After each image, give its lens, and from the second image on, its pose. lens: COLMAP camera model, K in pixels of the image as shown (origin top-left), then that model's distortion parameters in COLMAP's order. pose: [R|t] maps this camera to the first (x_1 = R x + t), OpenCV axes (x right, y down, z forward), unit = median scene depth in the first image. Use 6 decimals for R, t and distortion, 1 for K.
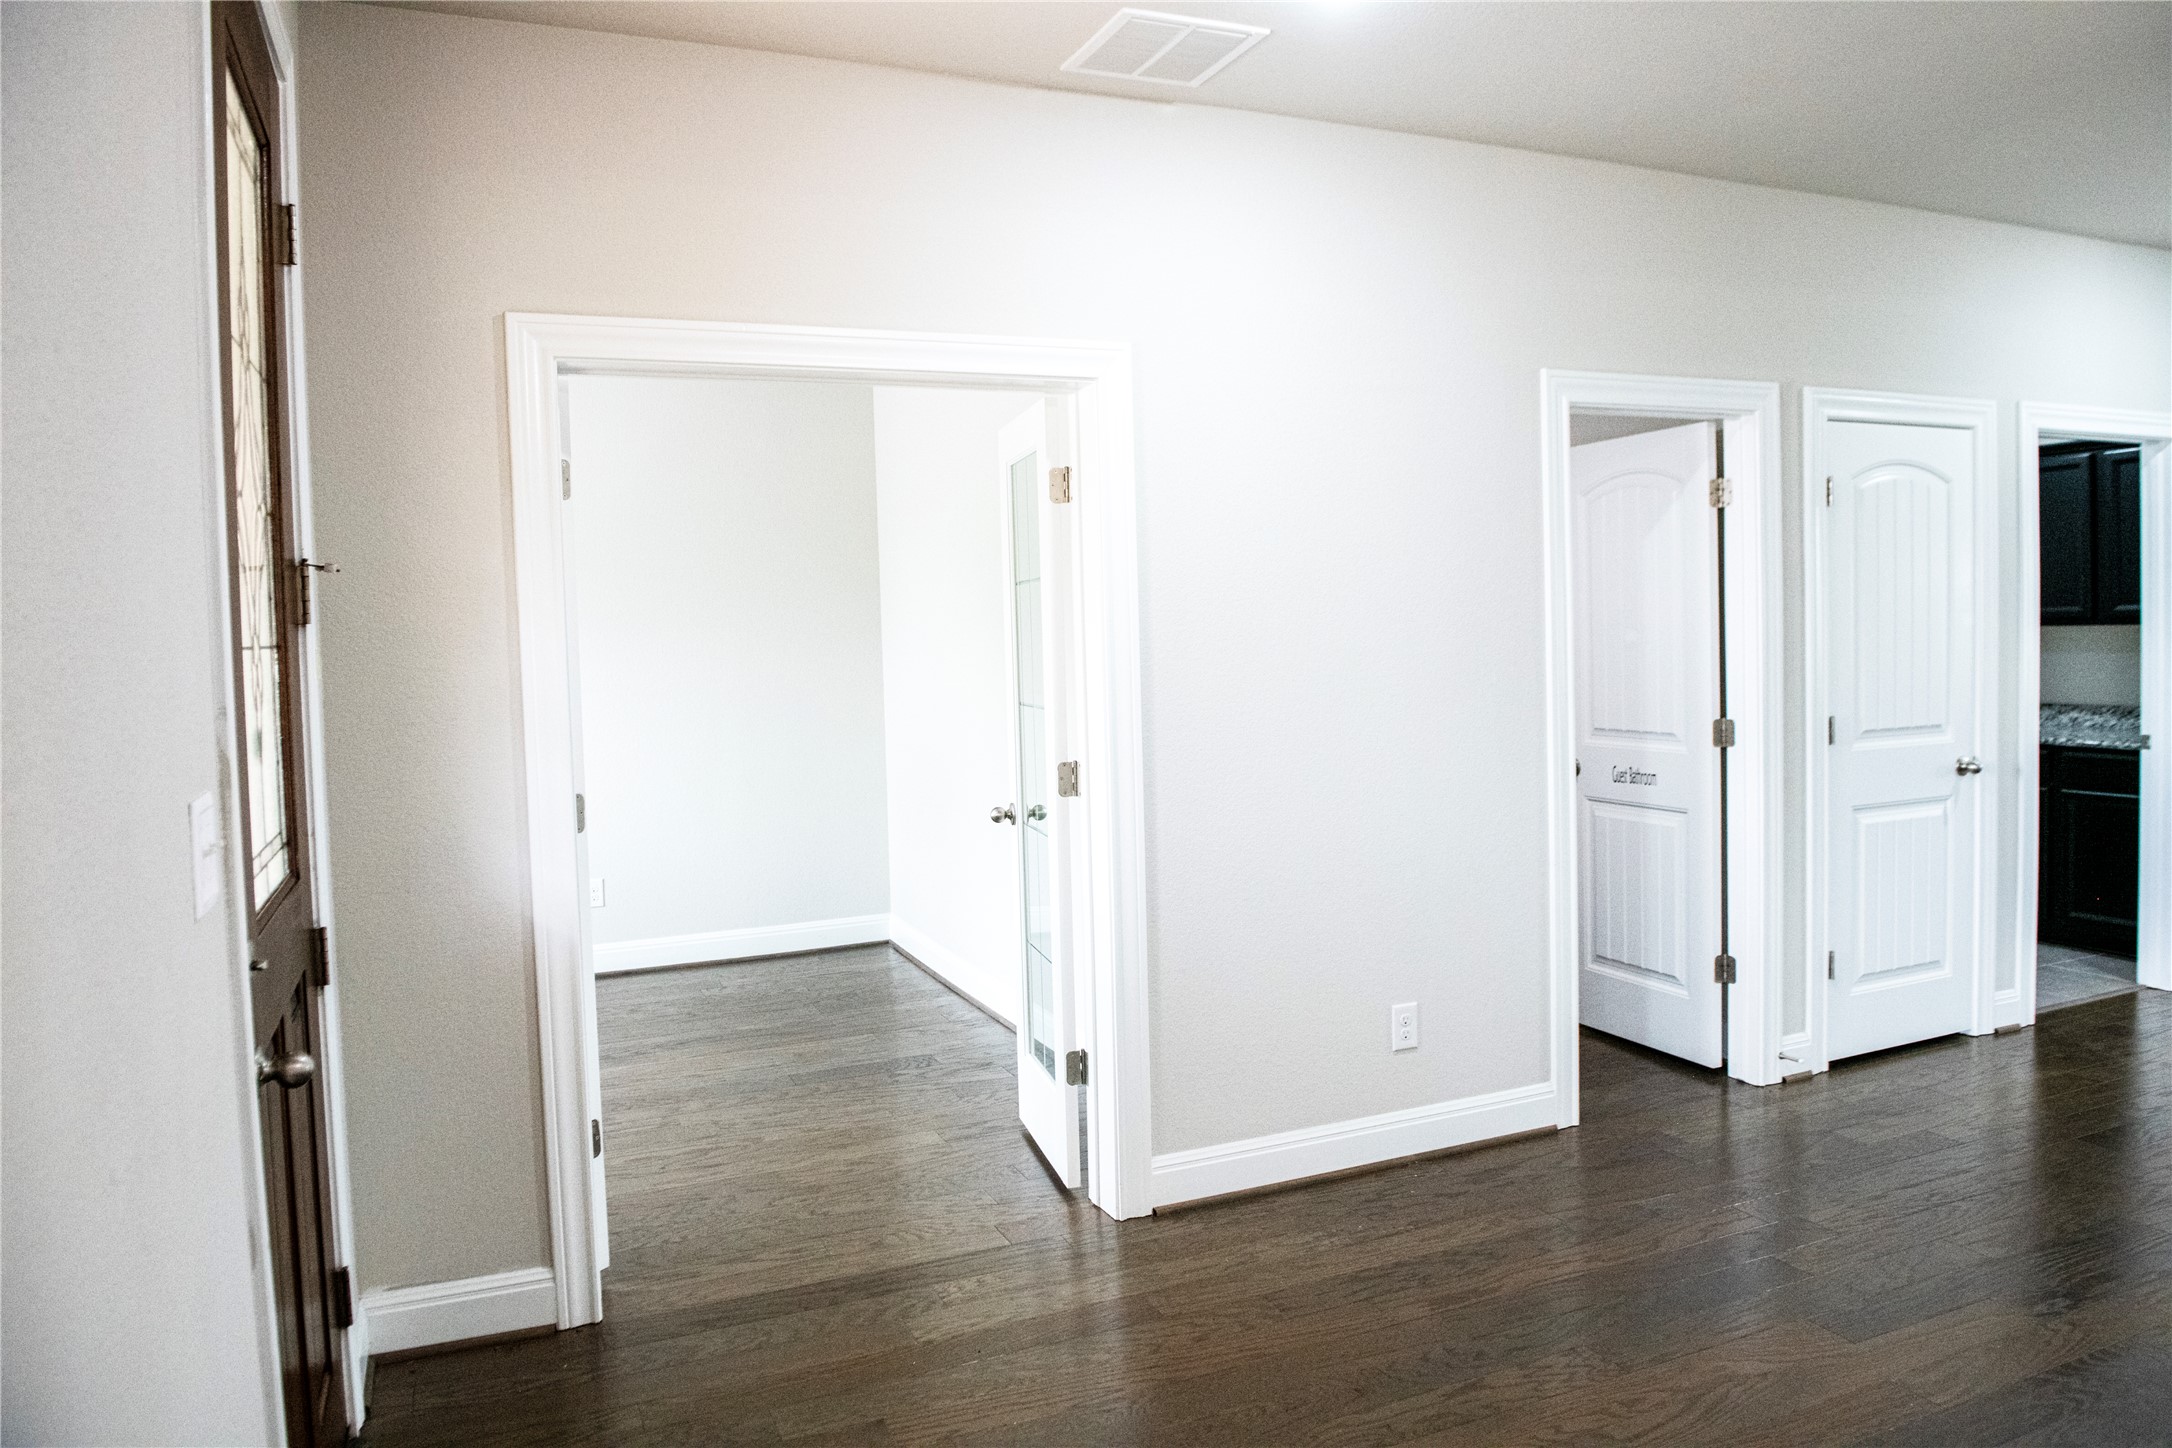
lens RADIAL K [[1453.1, 0, 1082.0], [0, 1453.1, 719.1], [0, 0, 1]] dist [-0.057960, 0.004980]
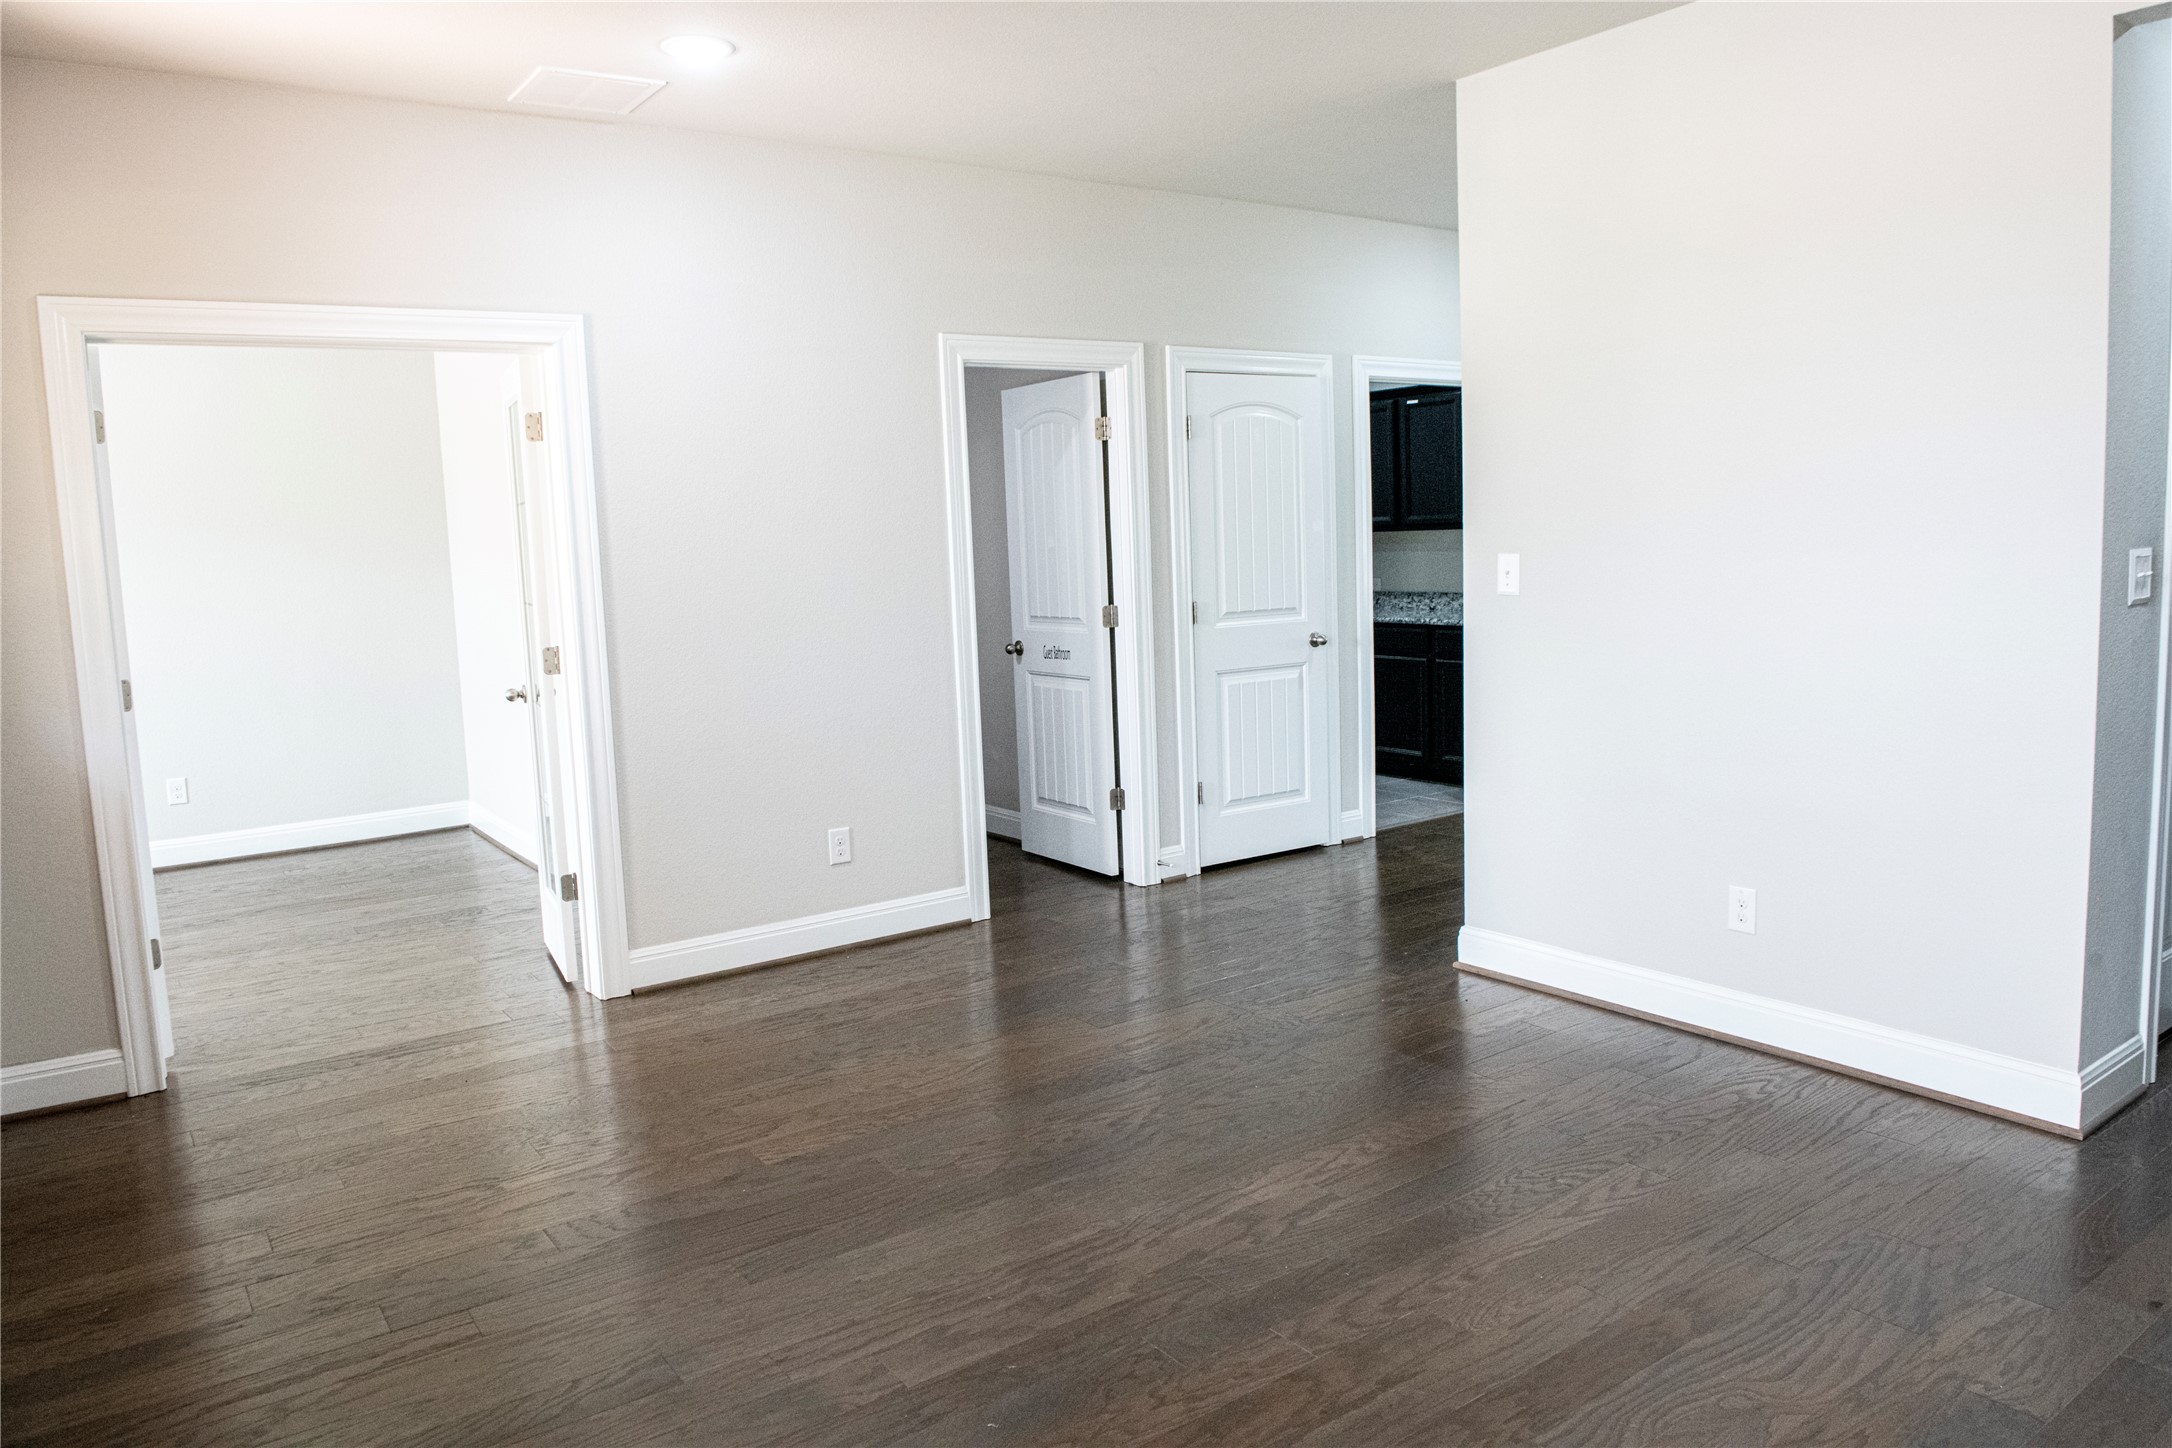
lens RADIAL K [[1453.1, 0, 1088.6], [0, 1453.1, 716.4], [0, 0, 1]] dist [-0.057960, 0.004980]
pose [[0.973700, -0.034755, 0.225166, 0.132830], [0.020742, 0.997715, 0.064304, 0.015113], [-0.226886, -0.057943, 0.972196, -0.271918]]
